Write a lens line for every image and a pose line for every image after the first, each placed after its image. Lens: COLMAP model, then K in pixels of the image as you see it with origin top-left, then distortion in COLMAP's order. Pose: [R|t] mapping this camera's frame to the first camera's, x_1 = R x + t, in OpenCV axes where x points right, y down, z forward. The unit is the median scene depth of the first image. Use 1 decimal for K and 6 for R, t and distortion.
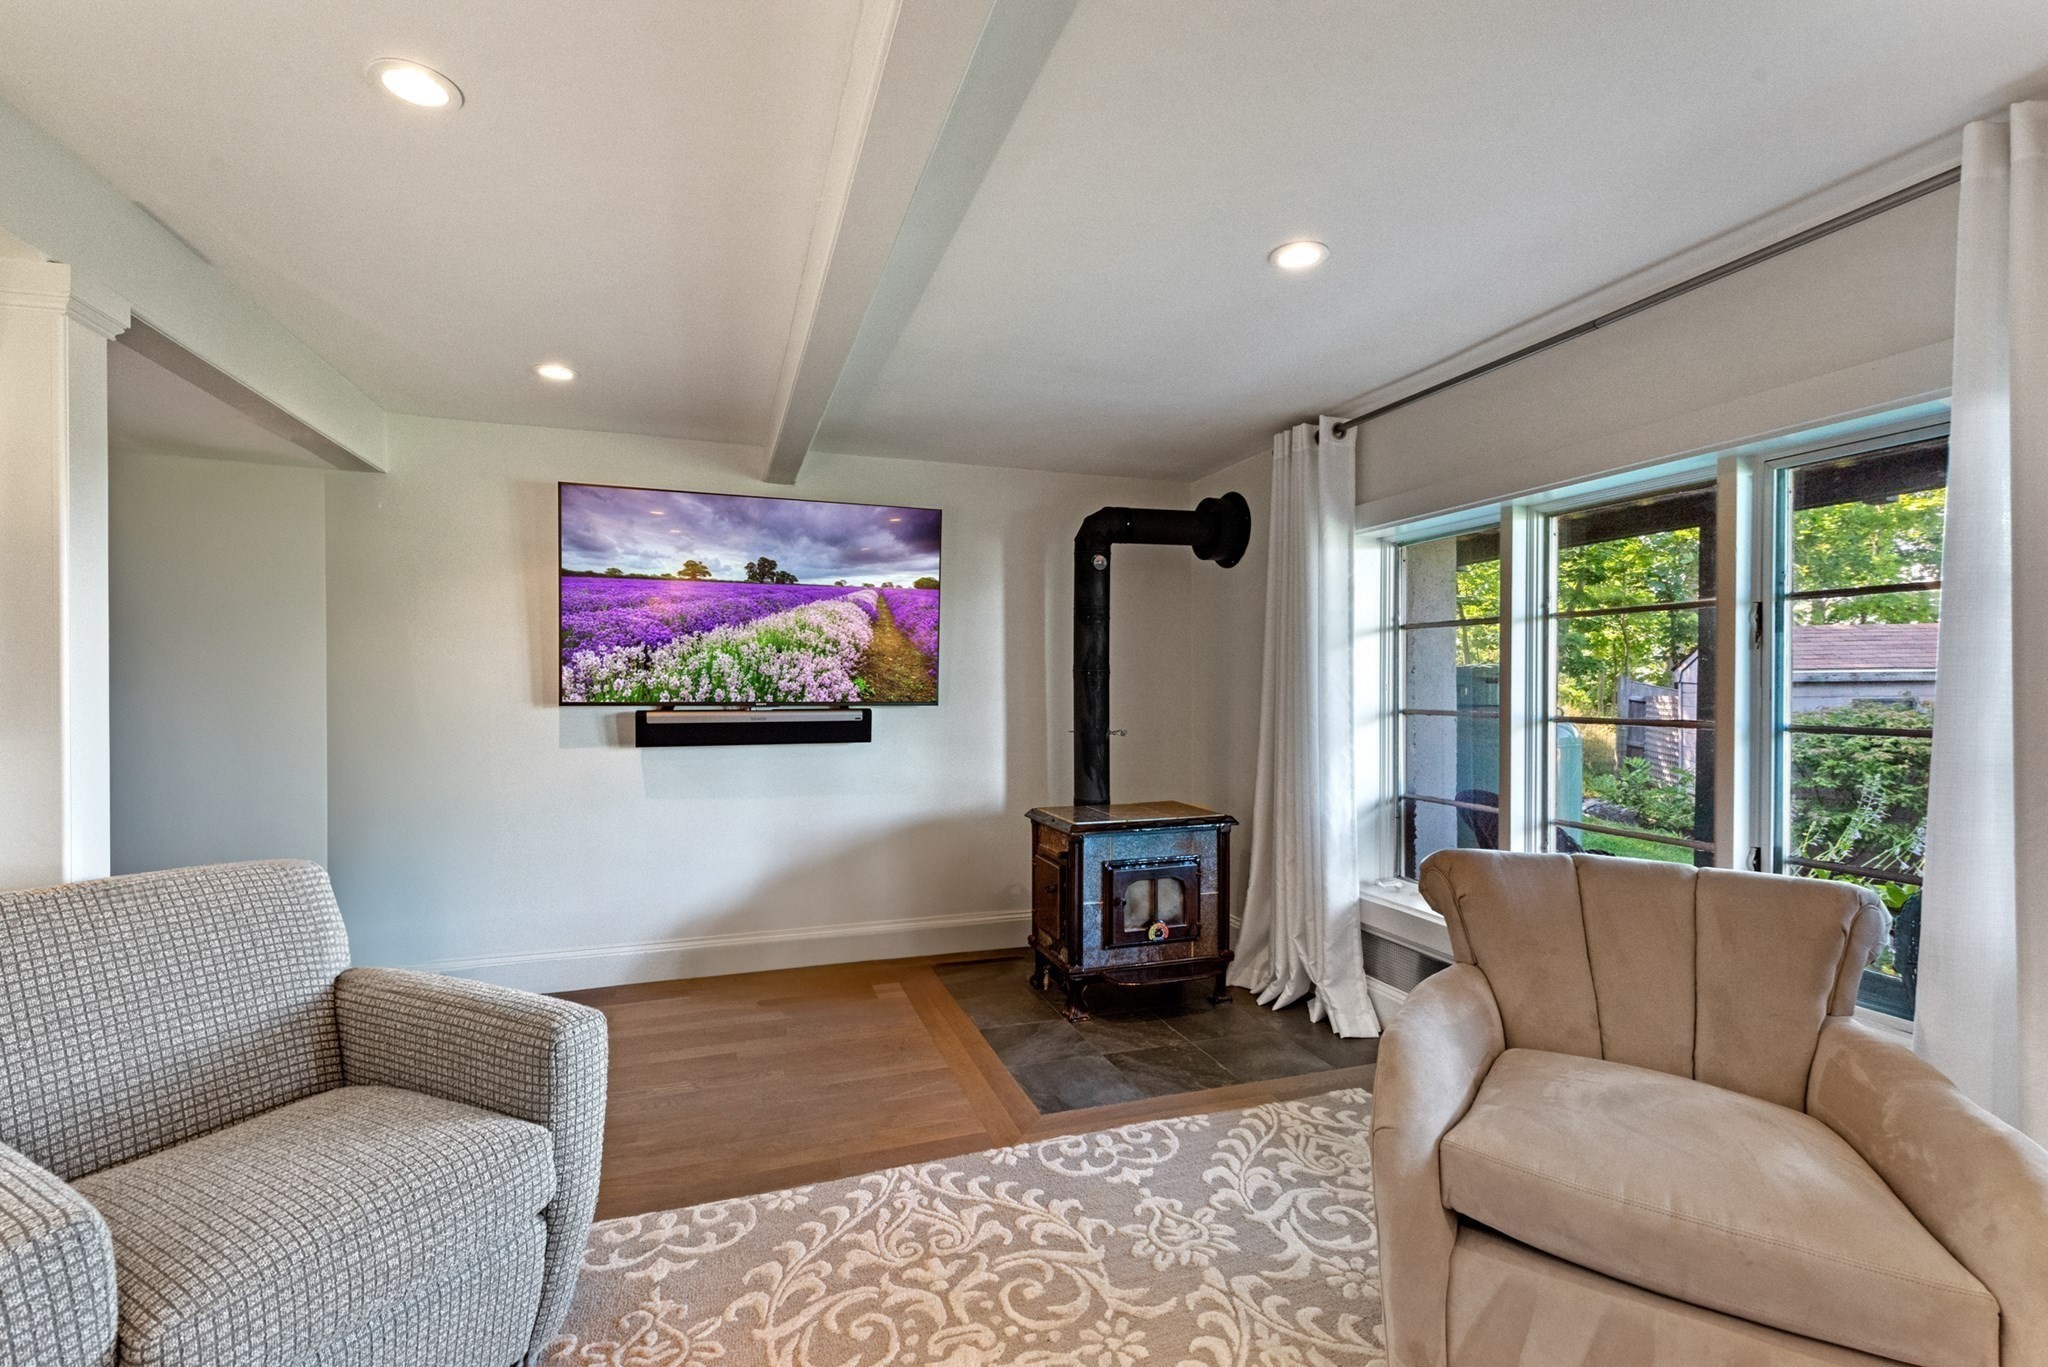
lens RADIAL K [[869.8, 0, 1024.0], [0, 869.8, 683.5], [0, 0, 1]] dist [0.002013, 0.000236]
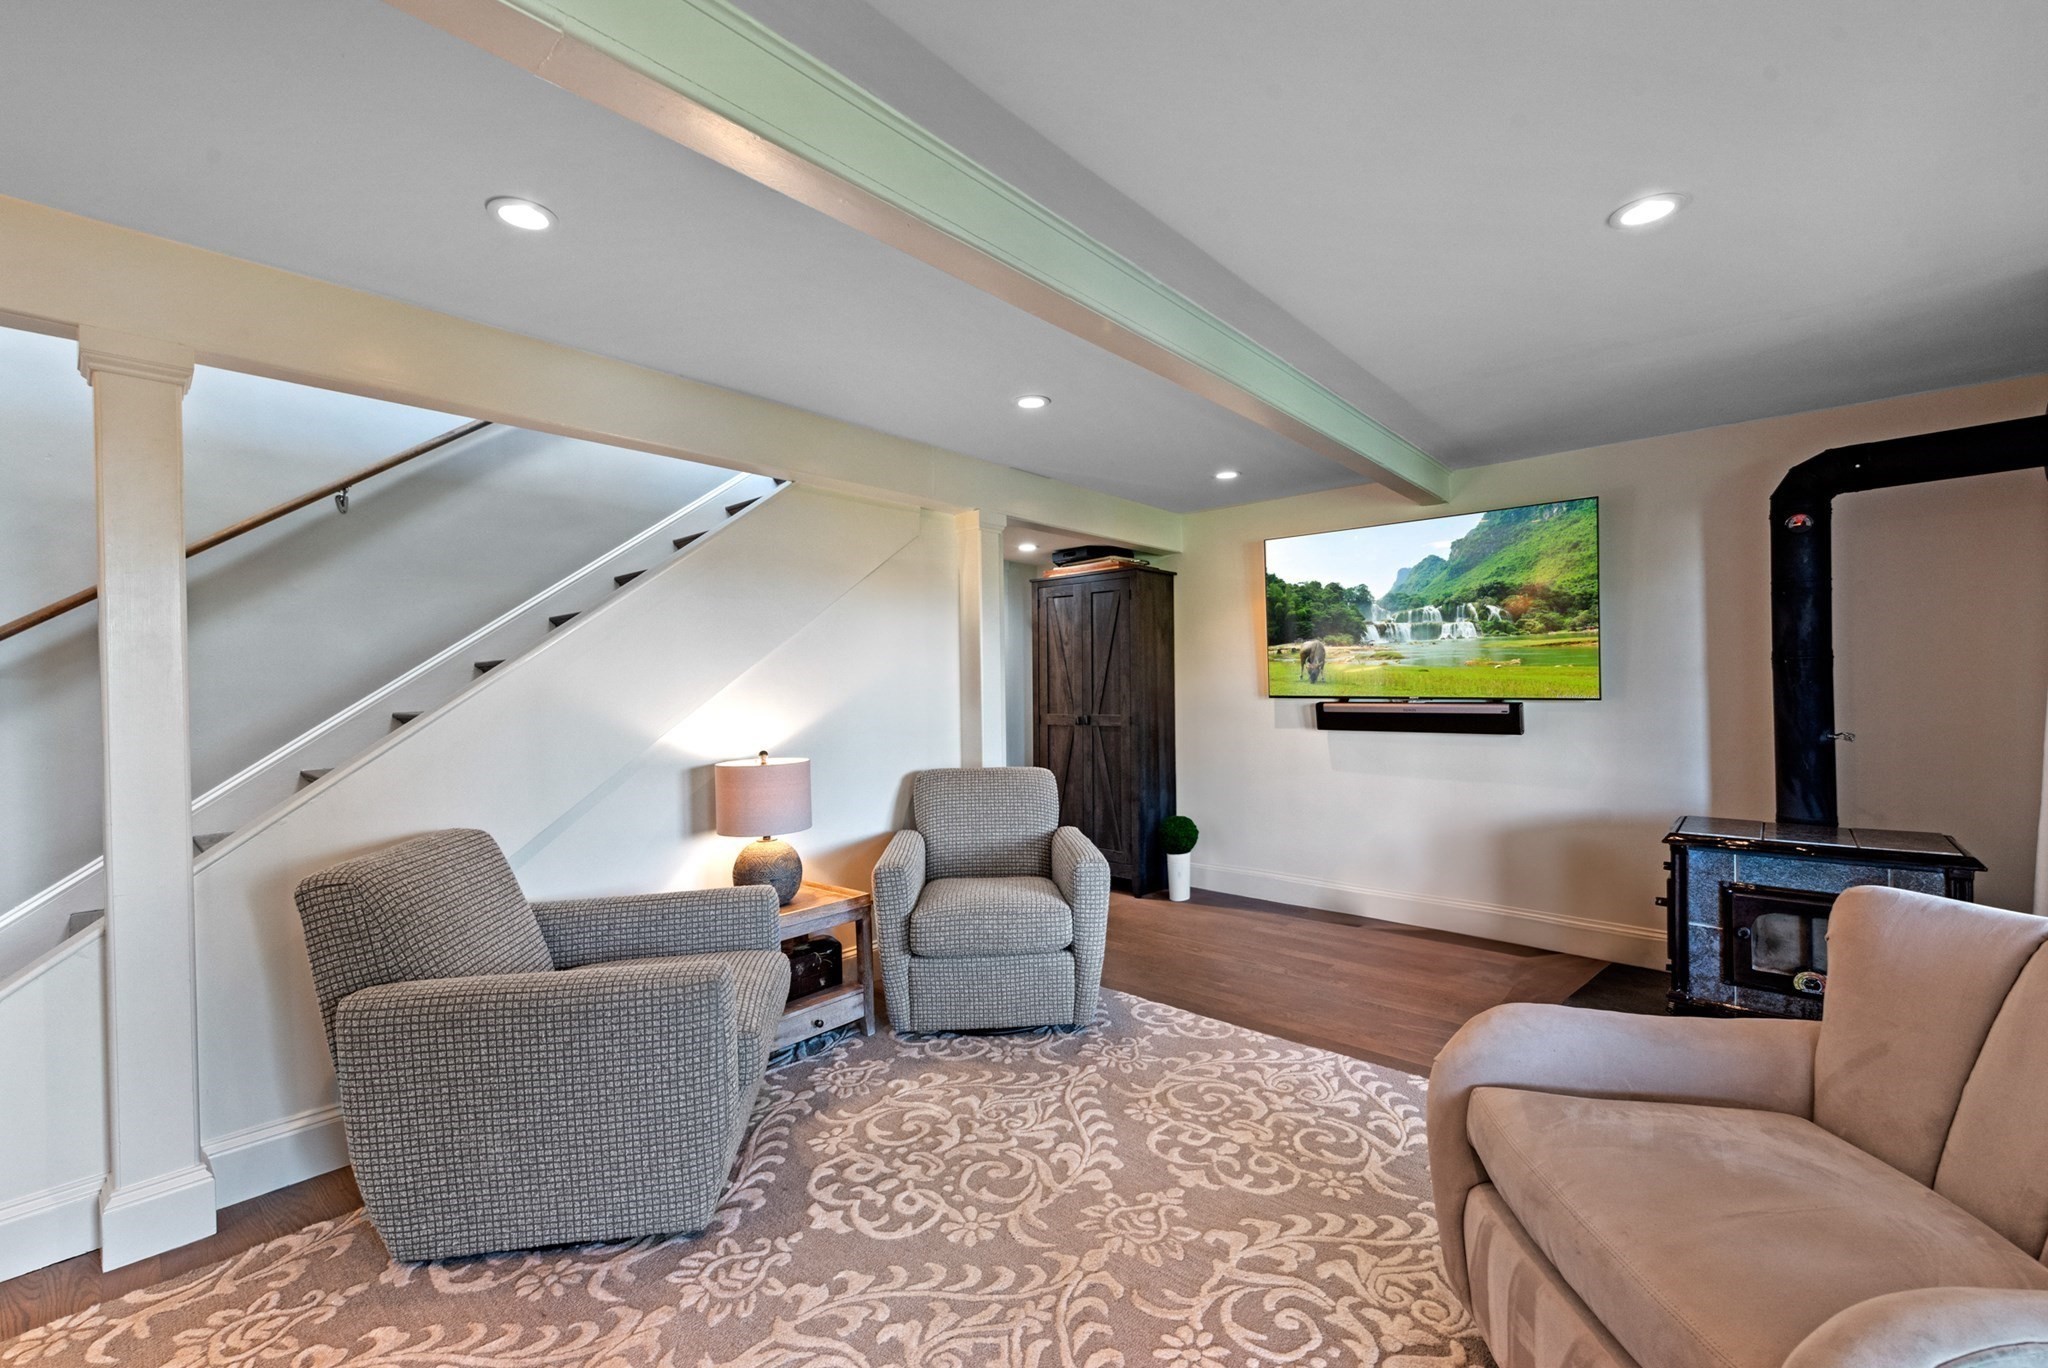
lens RADIAL K [[840.3, 0, 1026.2], [0, 840.3, 678.9], [0, 0, 1]] dist [-0.000539, -0.000191]
pose [[0.485903, -0.016436, -0.873858, 0.733941], [0.008732, 0.999865, -0.013950, 0.017084], [0.873969, -0.000852, 0.485981, -0.003330]]
